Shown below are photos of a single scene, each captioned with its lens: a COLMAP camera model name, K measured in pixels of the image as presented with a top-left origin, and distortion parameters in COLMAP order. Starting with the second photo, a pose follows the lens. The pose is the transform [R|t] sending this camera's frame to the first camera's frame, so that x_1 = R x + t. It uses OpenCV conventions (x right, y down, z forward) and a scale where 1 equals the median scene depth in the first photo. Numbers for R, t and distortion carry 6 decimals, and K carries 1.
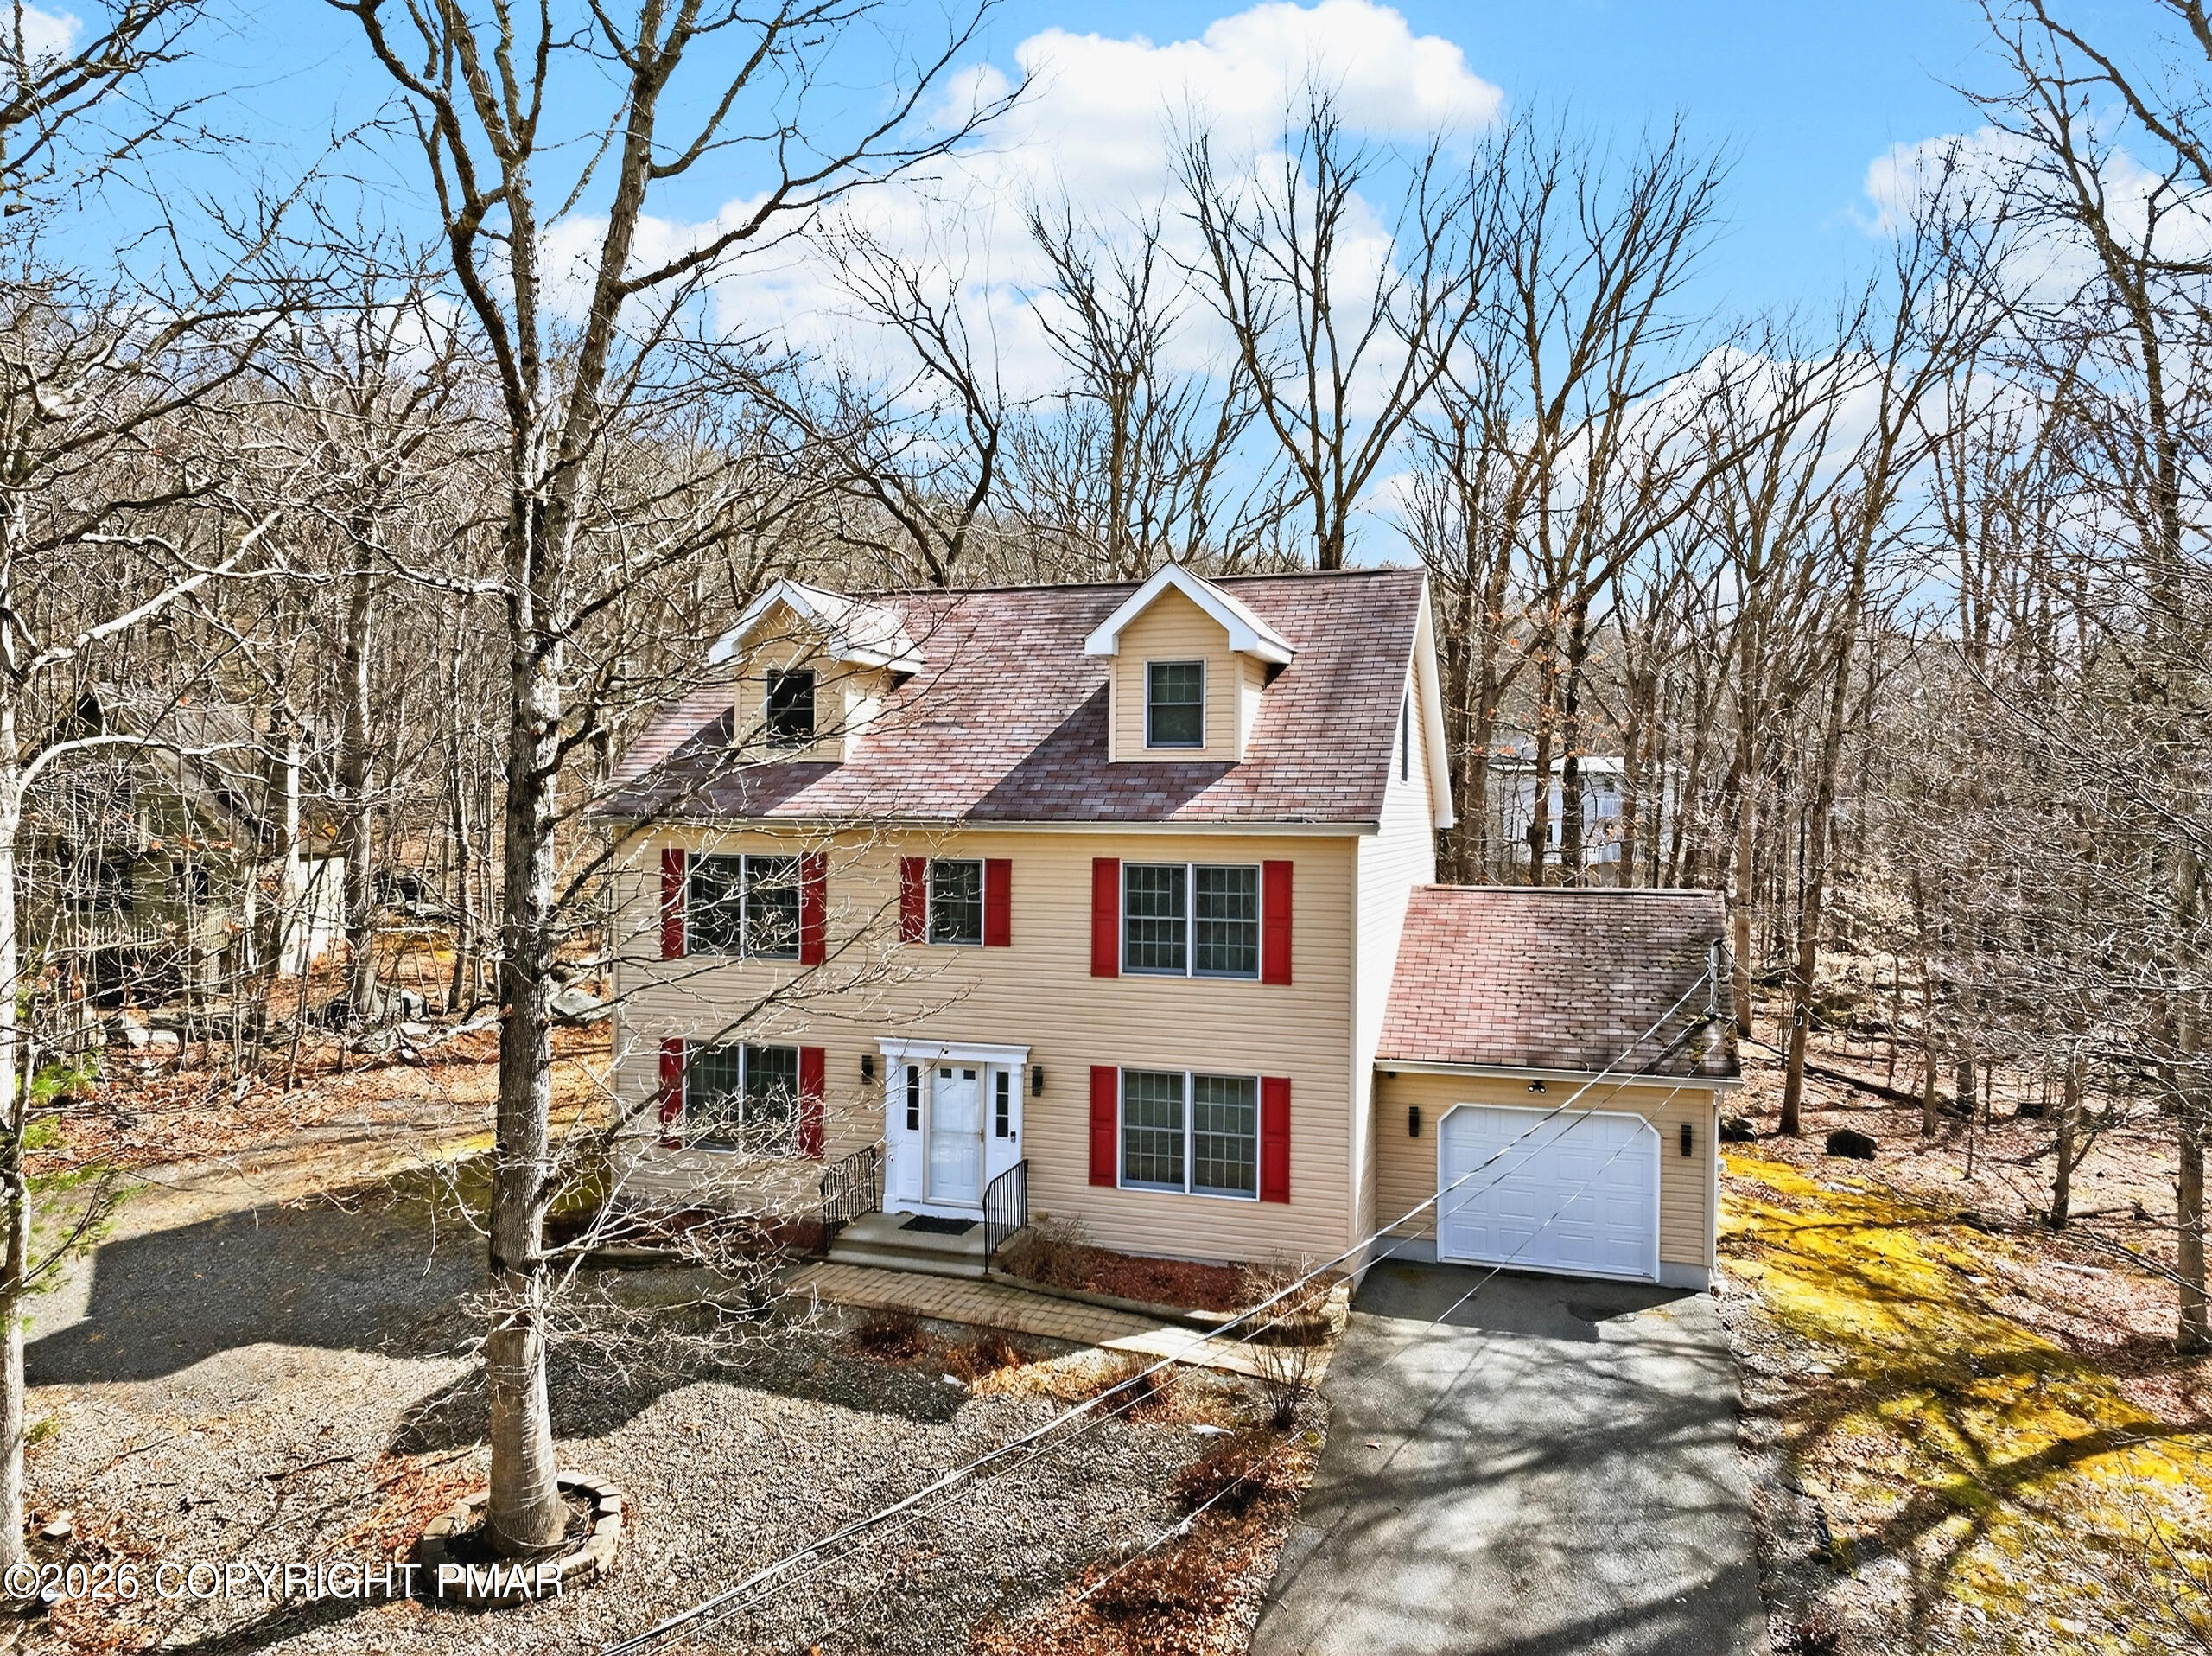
lens RADIAL K [[1489.6, 0, 1109.5], [0, 1489.6, 826.1], [0, 0, 1]] dist [0.017678, -0.027994]
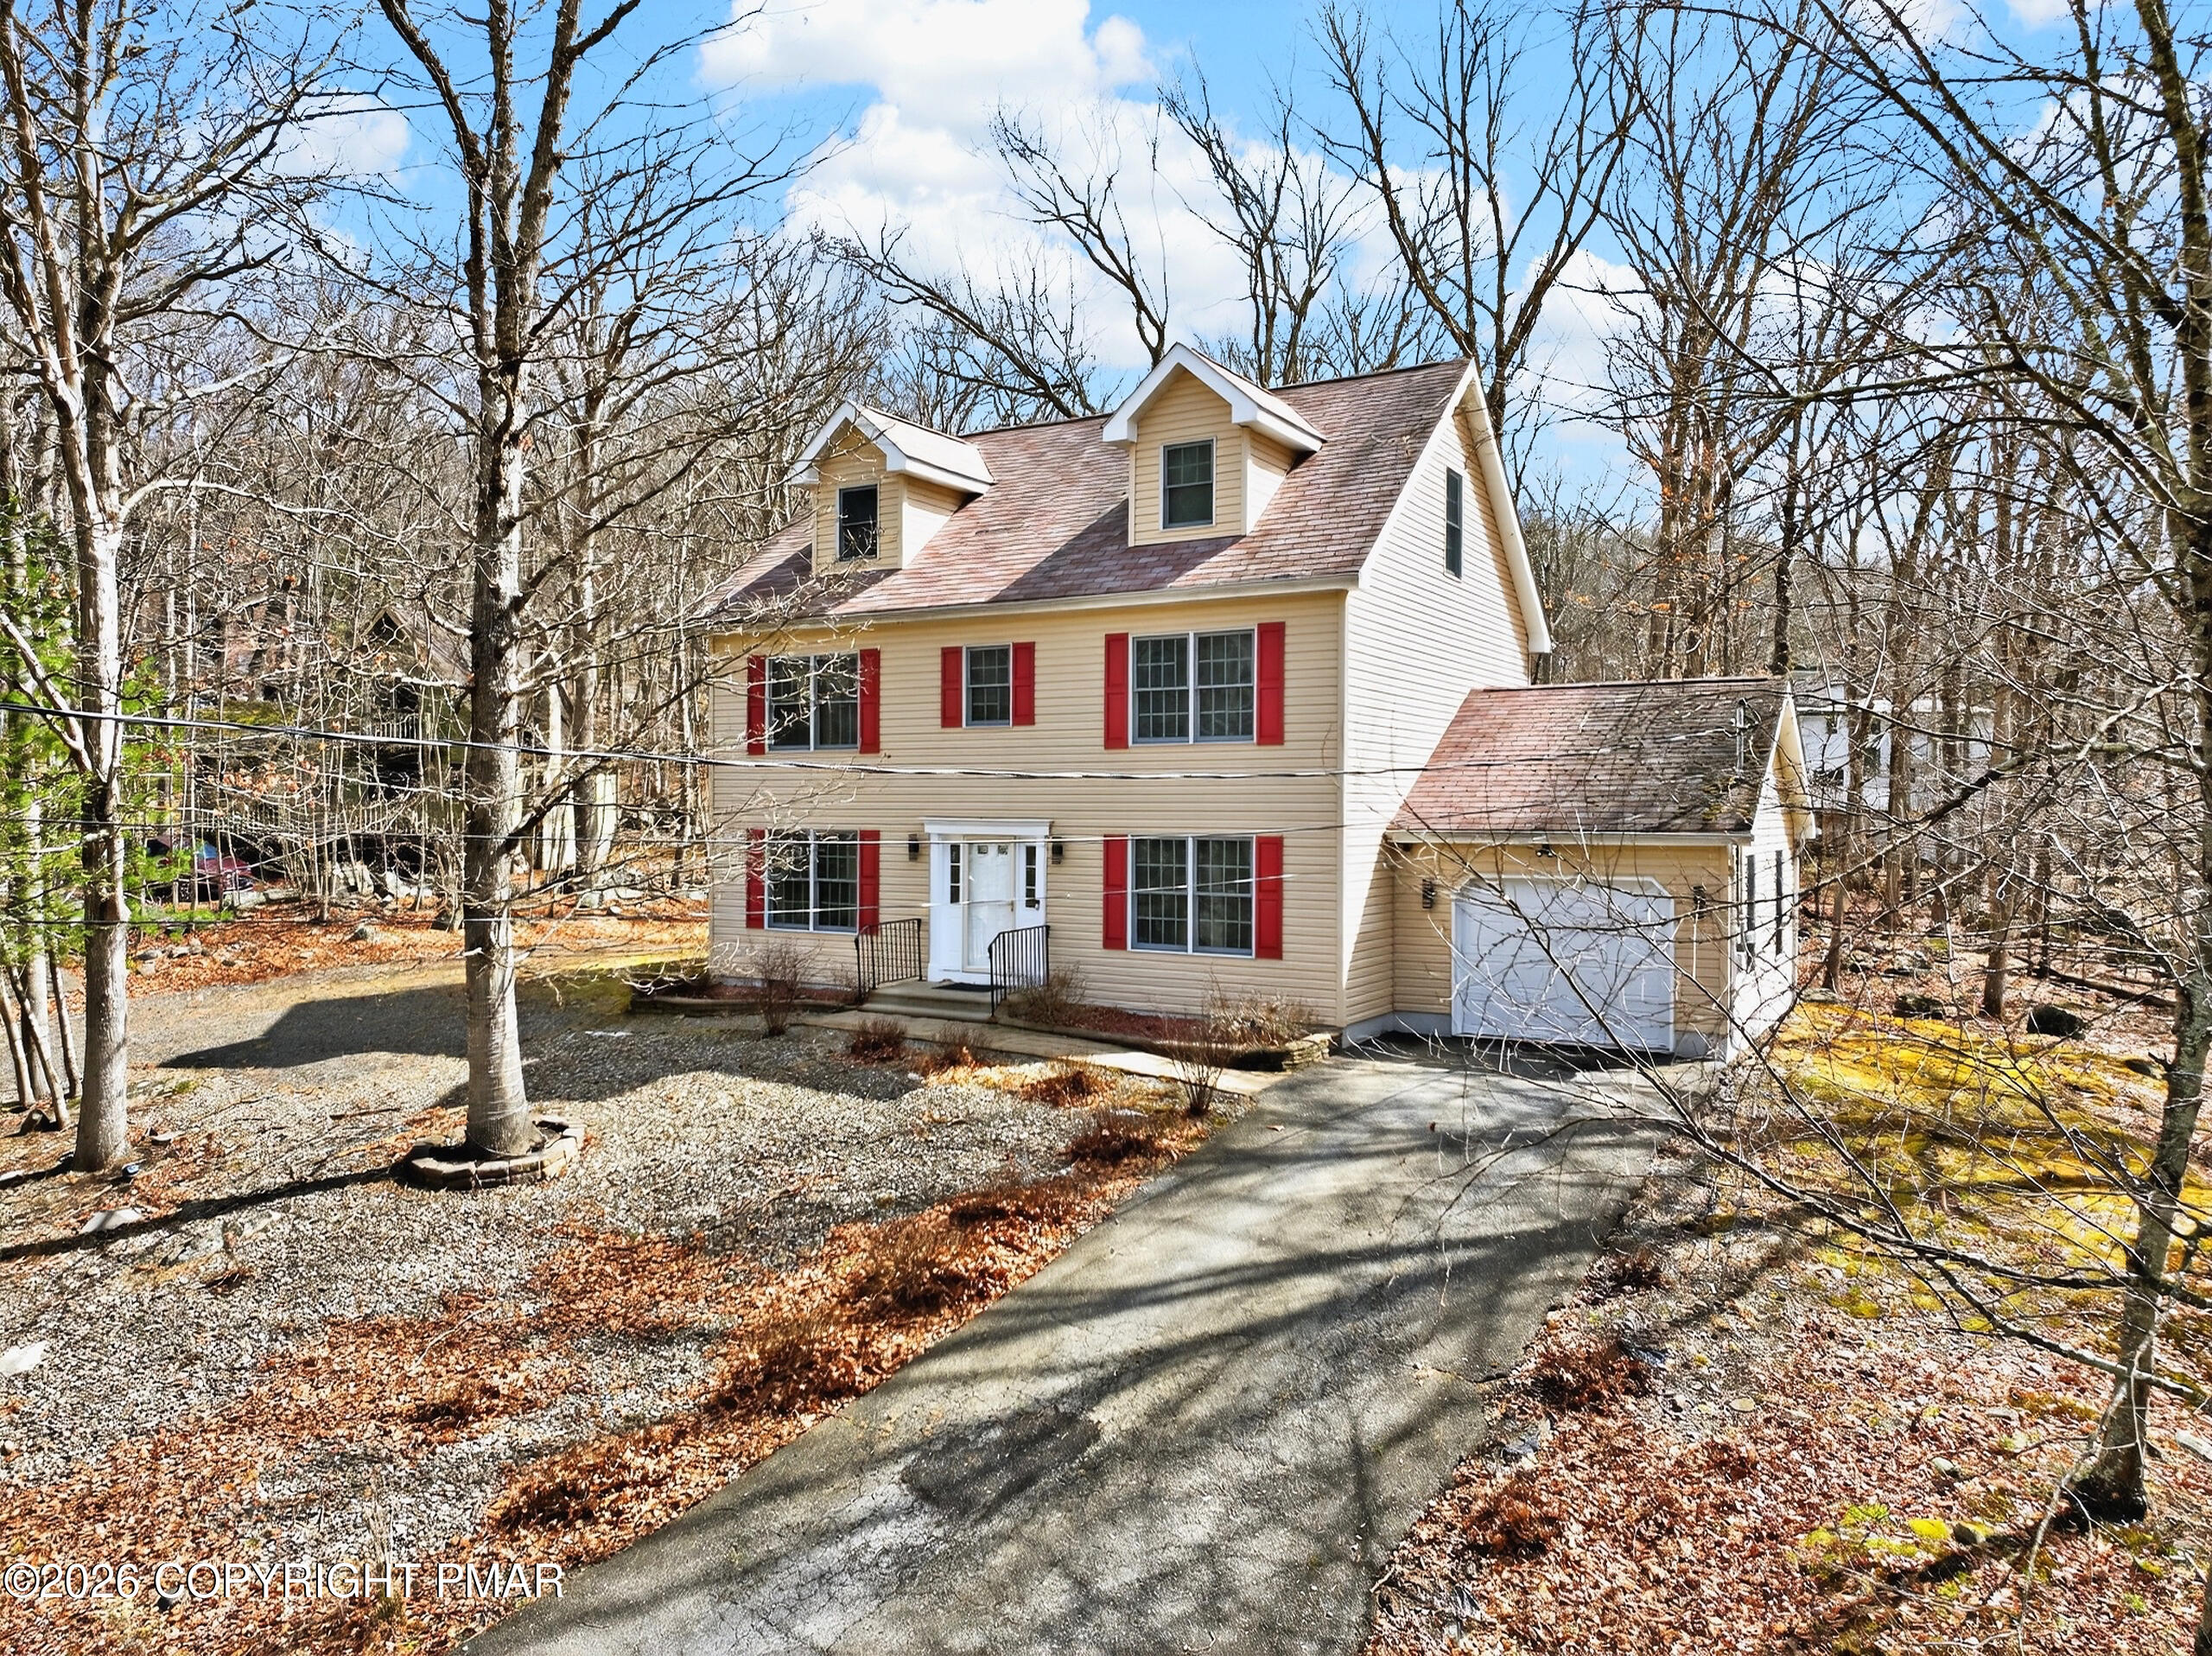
lens RADIAL K [[1489.6, 0, 1109.5], [0, 1489.6, 826.1], [0, 0, 1]] dist [0.017678, -0.027994]
pose [[0.977351, -0.001065, -0.211624, 0.211449], [0.001169, 0.999999, 0.000367, 0.154901], [0.211623, -0.000606, 0.977351, -0.016182]]
